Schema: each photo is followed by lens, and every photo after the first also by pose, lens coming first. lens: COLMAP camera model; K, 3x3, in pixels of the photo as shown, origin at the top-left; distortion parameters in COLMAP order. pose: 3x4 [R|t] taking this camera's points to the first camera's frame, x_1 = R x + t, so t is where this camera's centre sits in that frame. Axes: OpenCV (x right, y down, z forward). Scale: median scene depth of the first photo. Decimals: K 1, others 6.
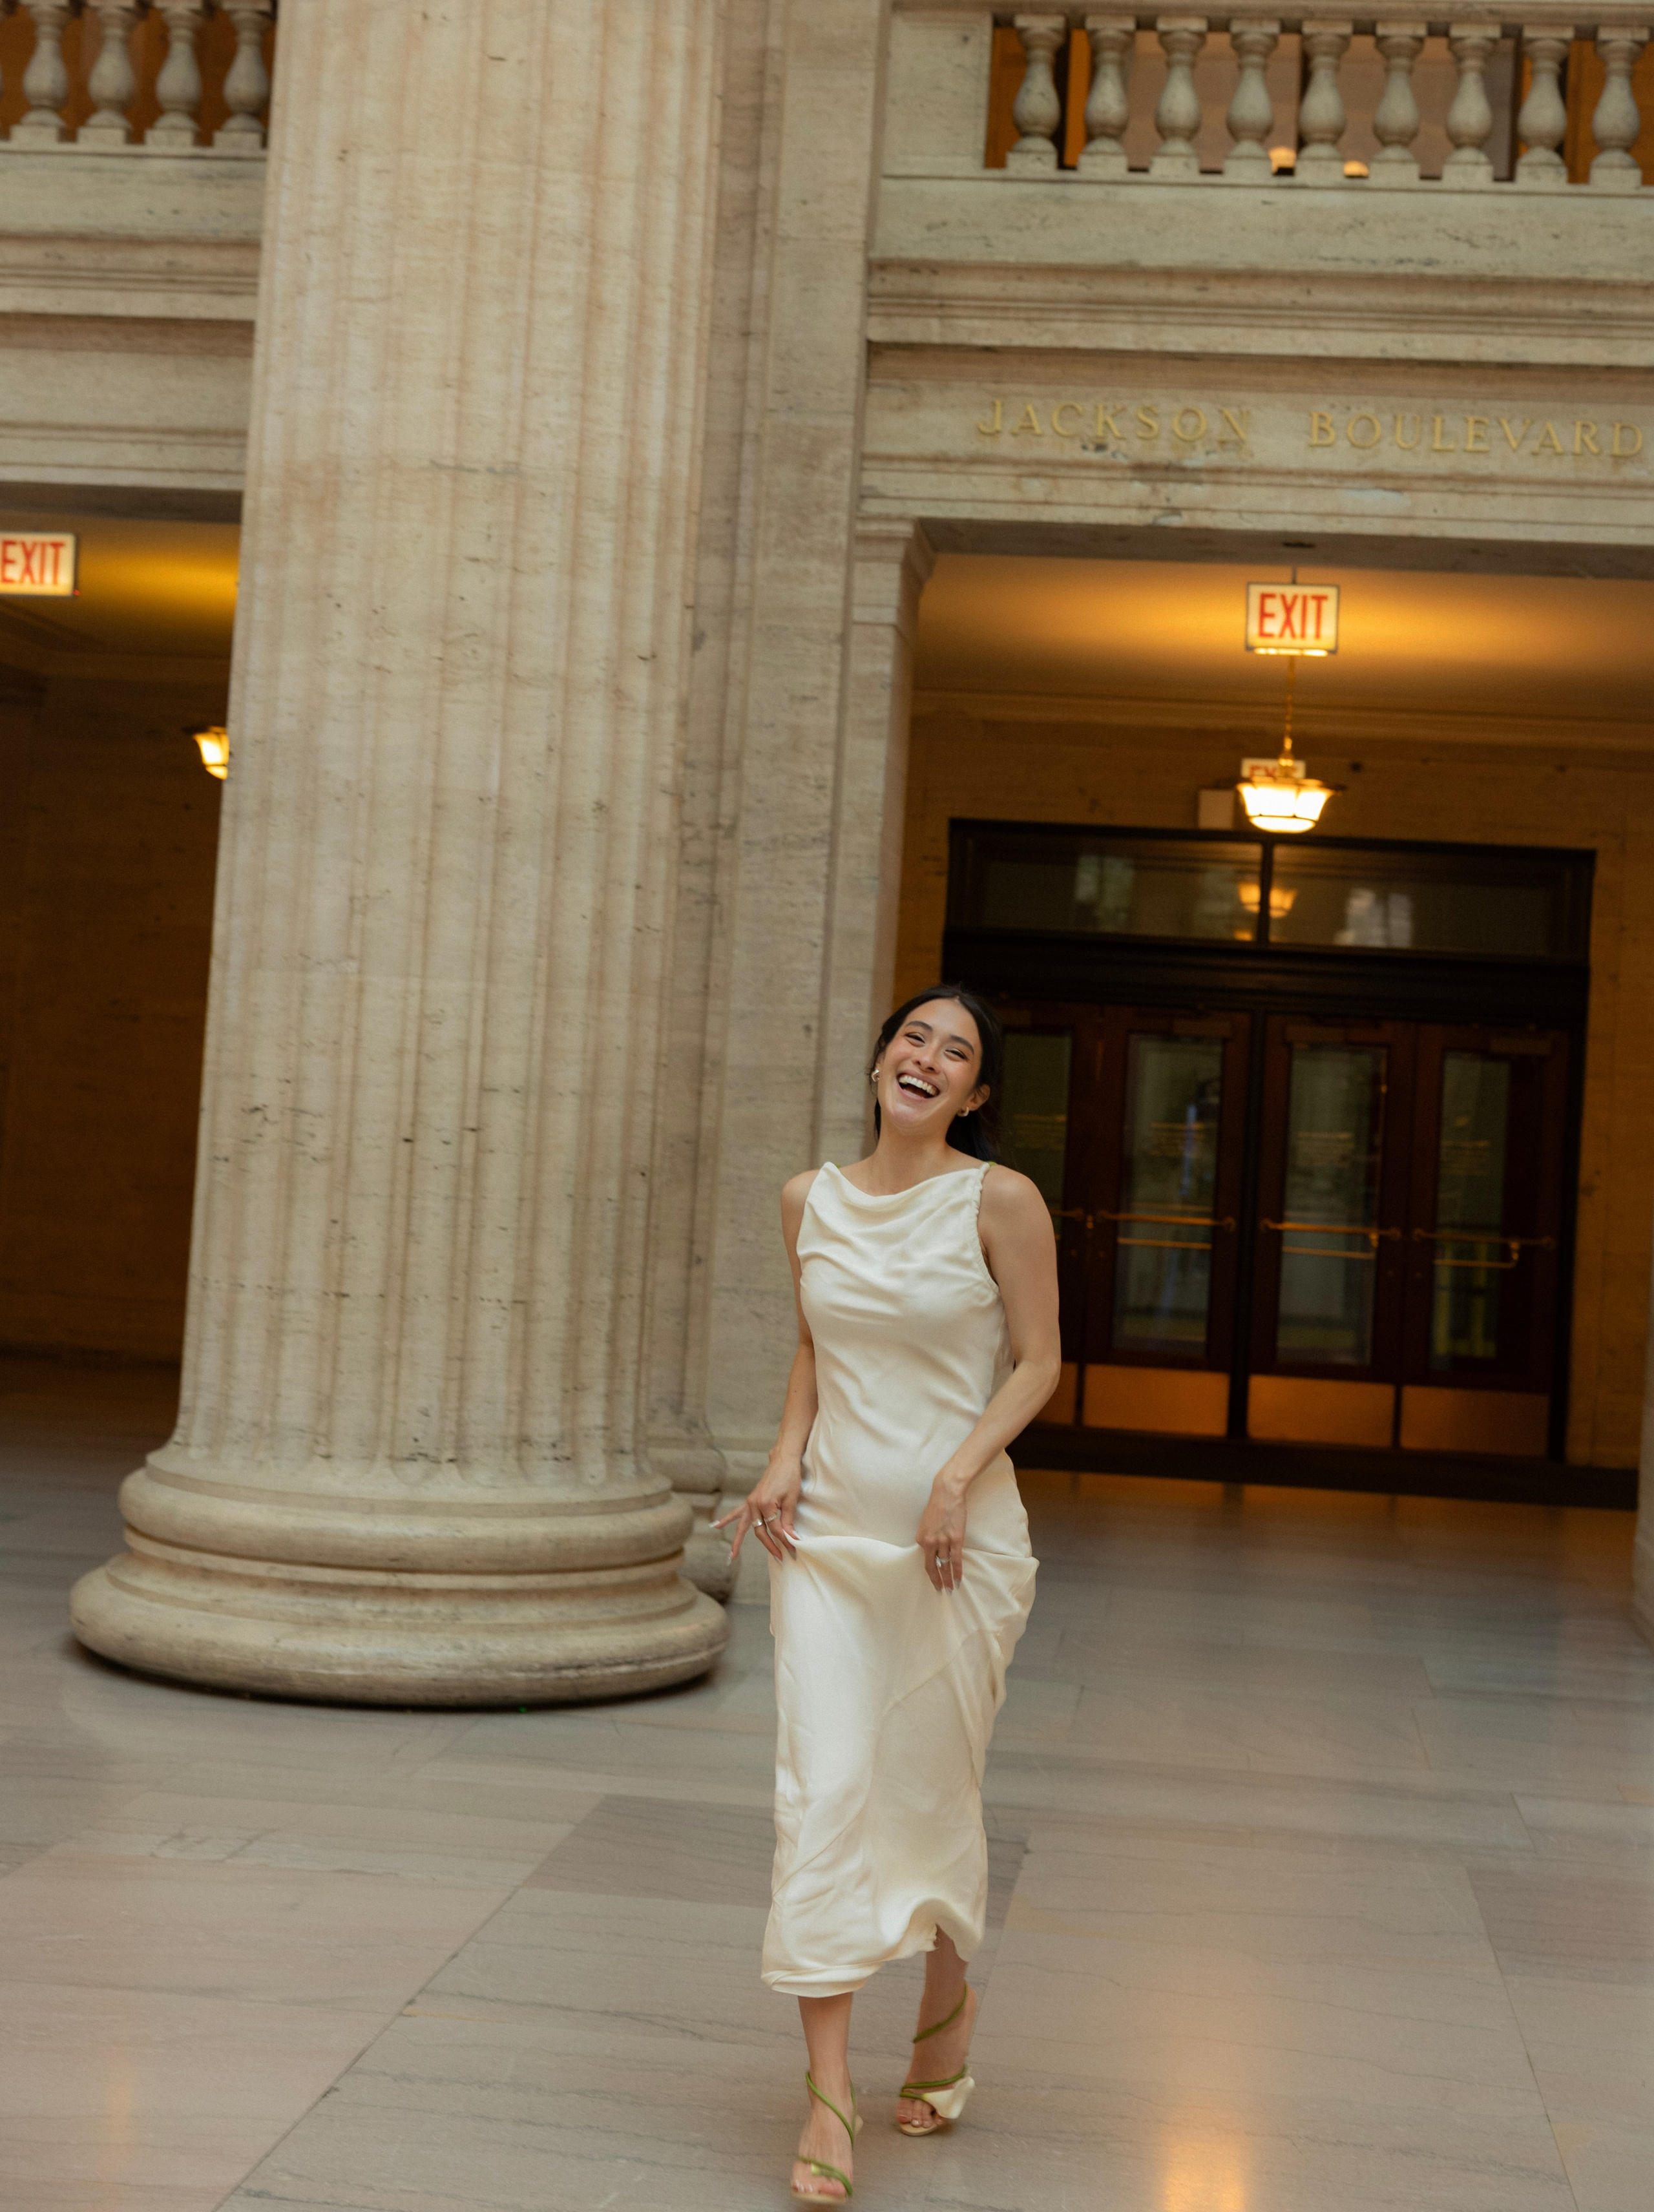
lens RADIAL K [[3426.9, 0, 853.3], [0, 3426.9, 954.8], [0, 0, 1]] dist [0.004476, 0.060729]
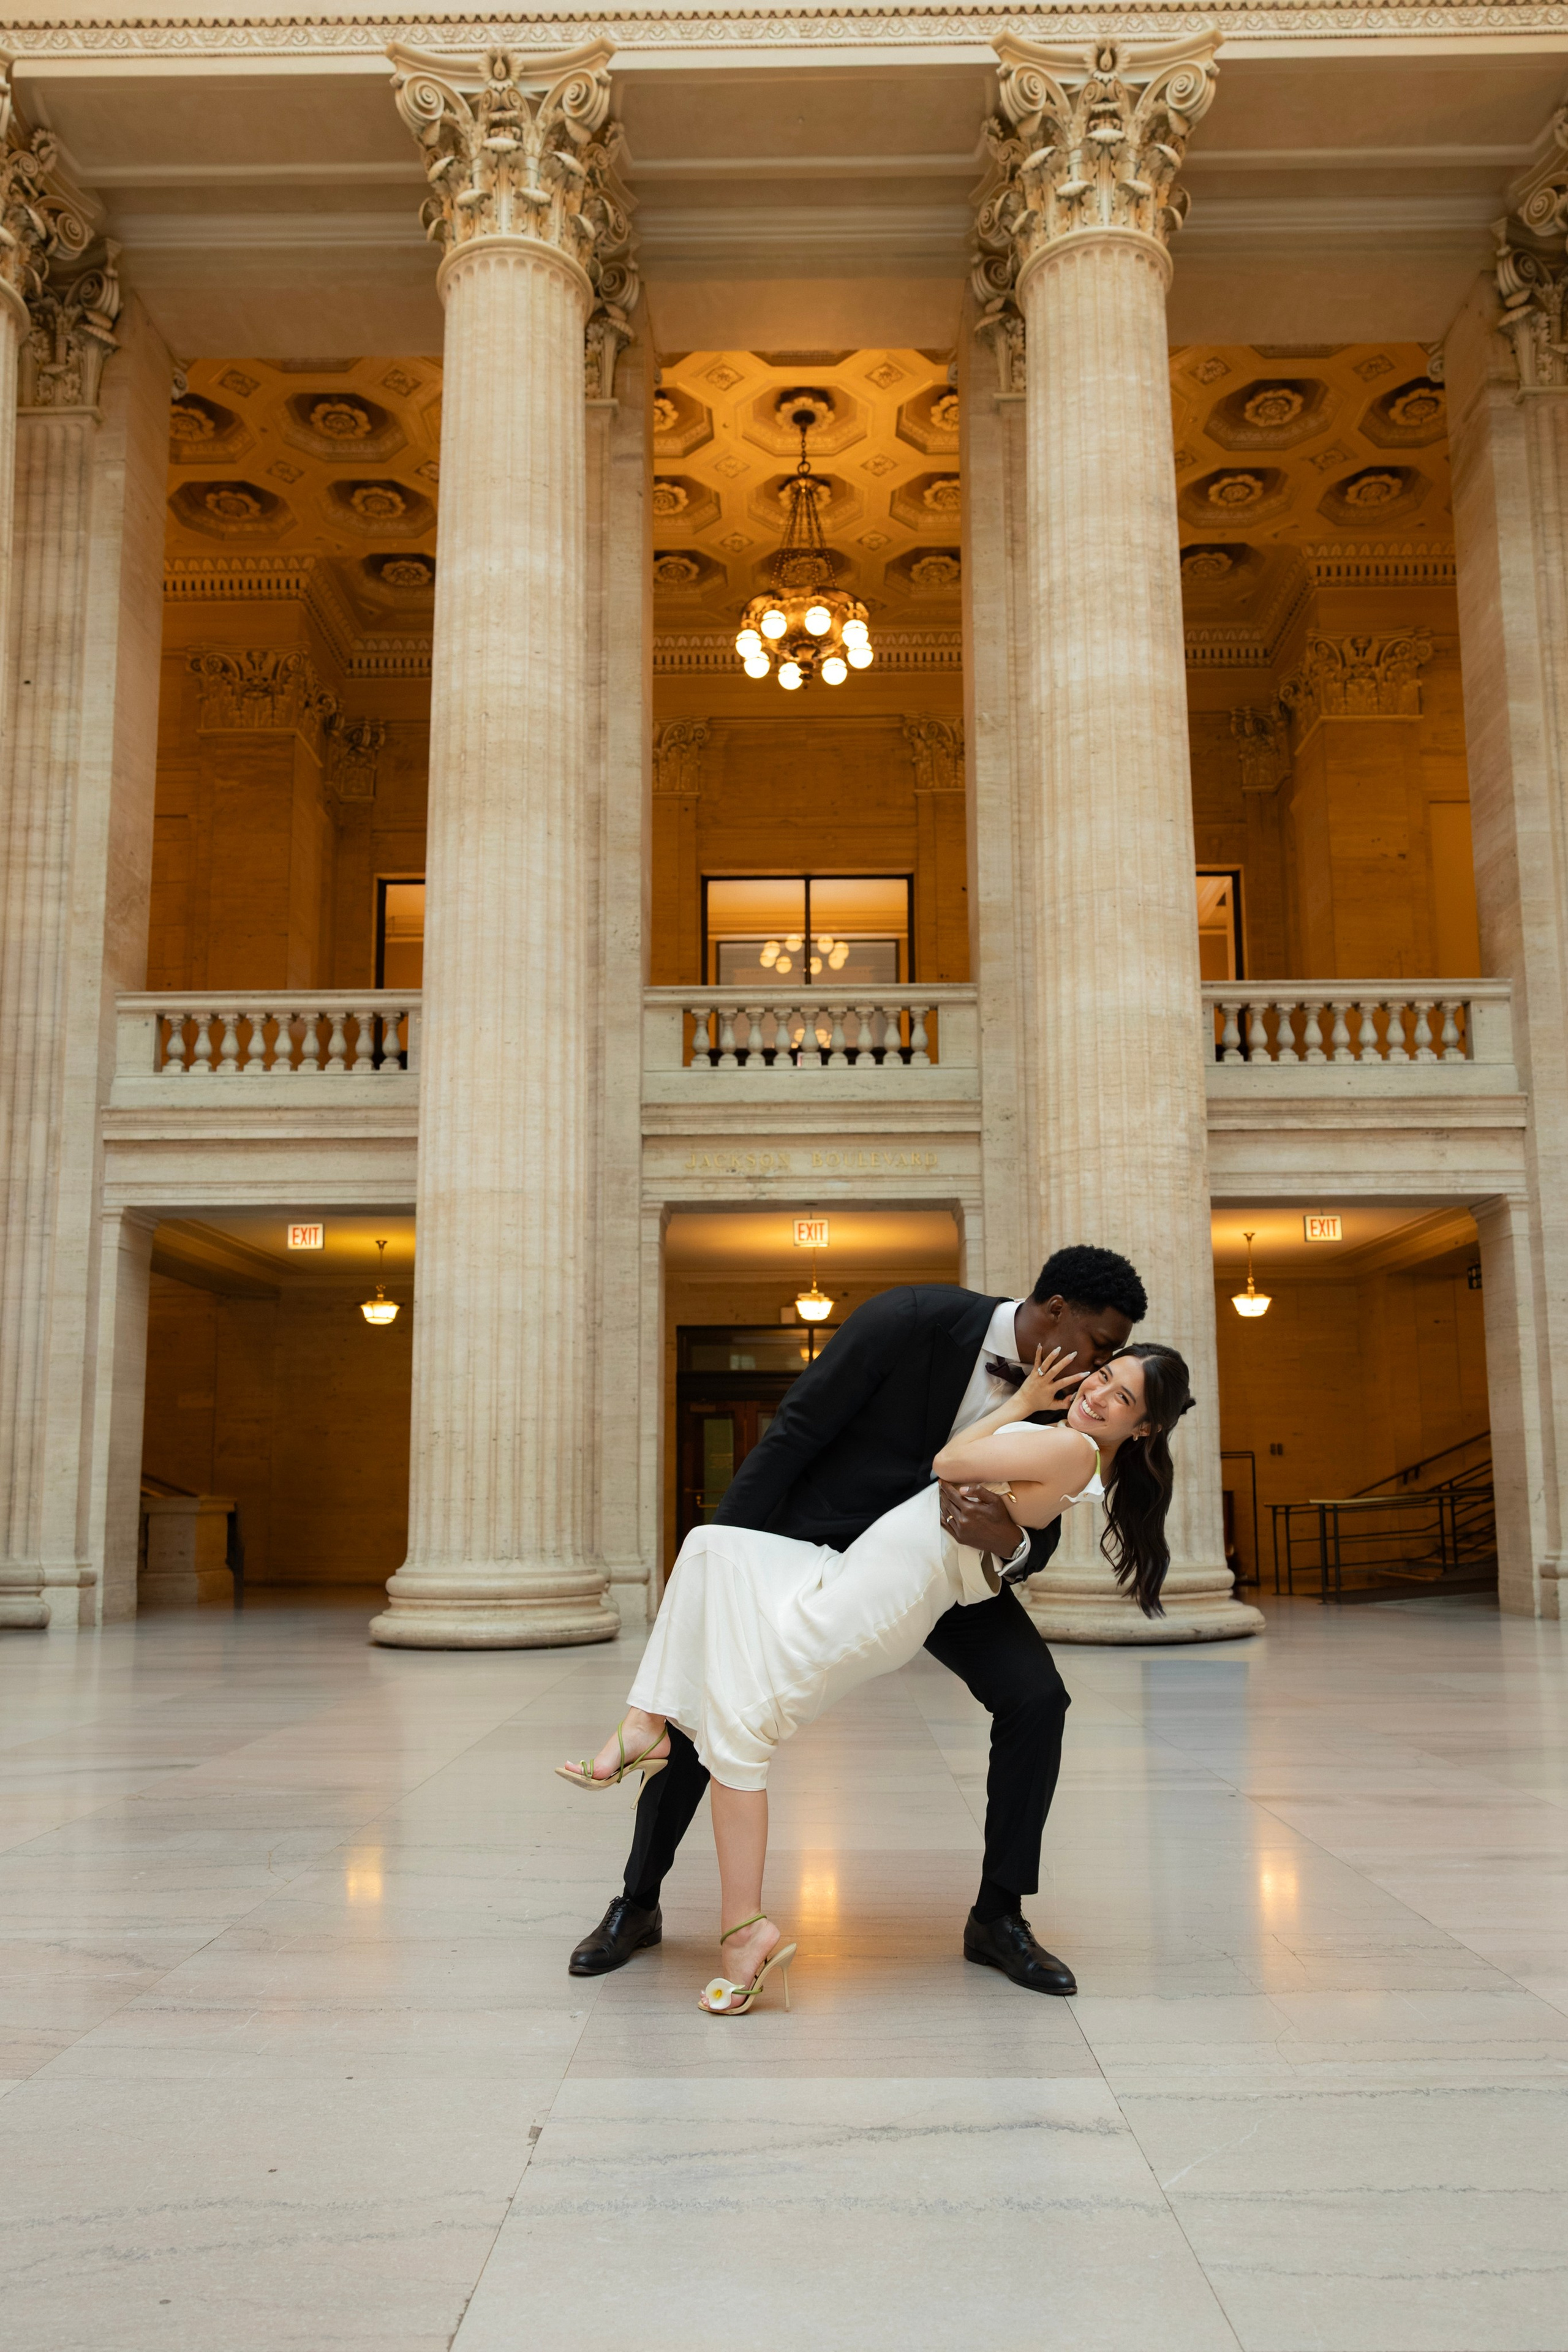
lens RADIAL K [[1722.1, 0, 779.0], [0, 1722.1, 1269.1], [0, 0, 1]] dist [-0.004348, -0.000872]
pose [[0.993698, -0.052362, 0.099111, -0.033067], [0.060490, 0.994888, -0.080863, 0.041593], [-0.094370, 0.086348, 0.991785, -0.357485]]
